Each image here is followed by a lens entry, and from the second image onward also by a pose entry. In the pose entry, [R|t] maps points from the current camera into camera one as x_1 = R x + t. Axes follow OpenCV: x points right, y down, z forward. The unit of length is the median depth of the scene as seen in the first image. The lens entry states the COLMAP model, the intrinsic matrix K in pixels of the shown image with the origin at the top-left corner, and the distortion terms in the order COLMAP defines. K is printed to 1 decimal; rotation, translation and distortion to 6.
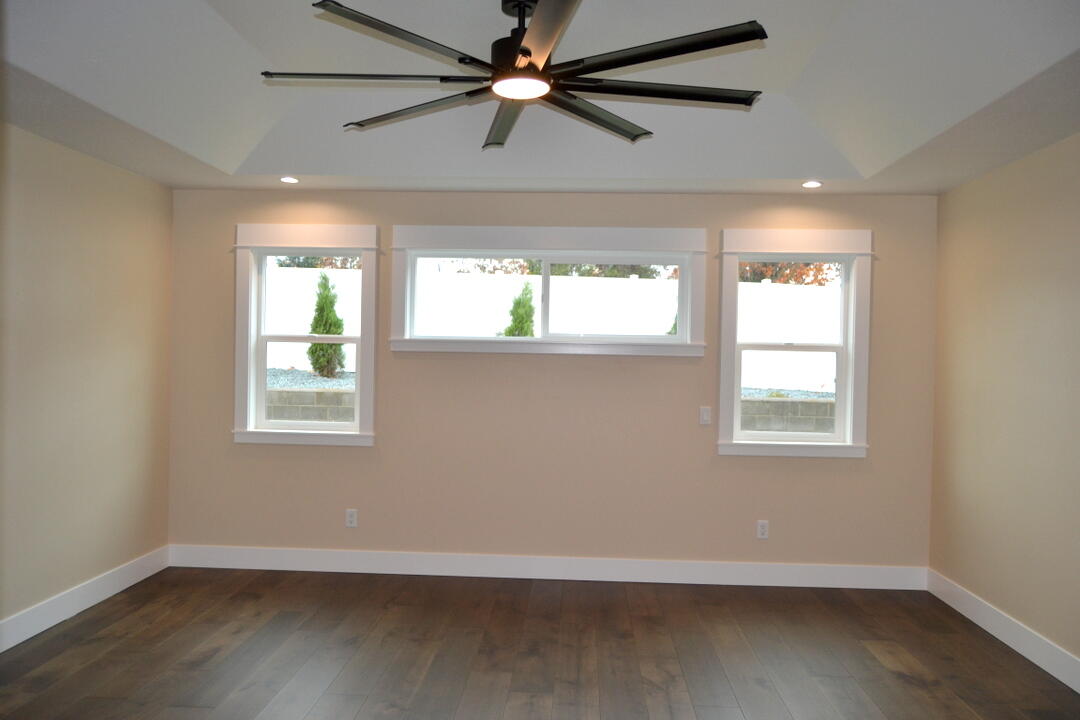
lens RADIAL K [[848.8, 0, 538.1], [0, 848.8, 360.3], [0, 0, 1]] dist [-0.009705, -0.003122]
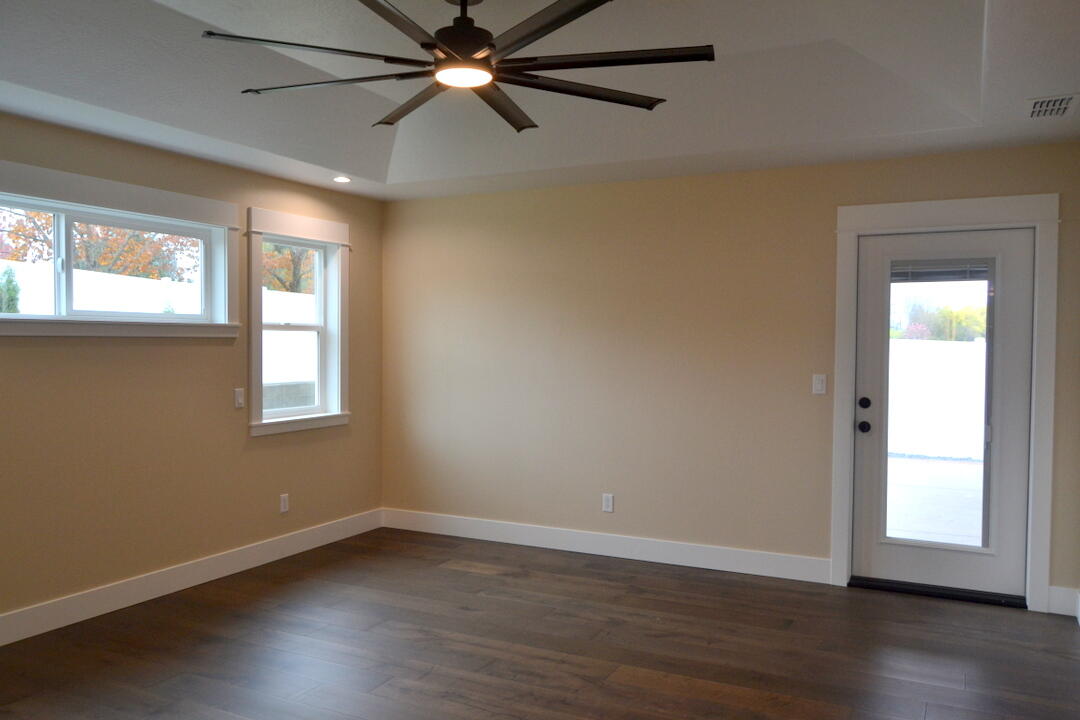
lens RADIAL K [[863.8, 0, 540.0], [0, 863.8, 360.0], [0, 0, 1]] dist [-0.011144, -0.006179]
pose [[0.394578, -0.037752, 0.918087, -0.574683], [0.002468, 0.999196, 0.040026, -0.017142], [-0.918859, -0.013528, 0.394354, 0.297639]]
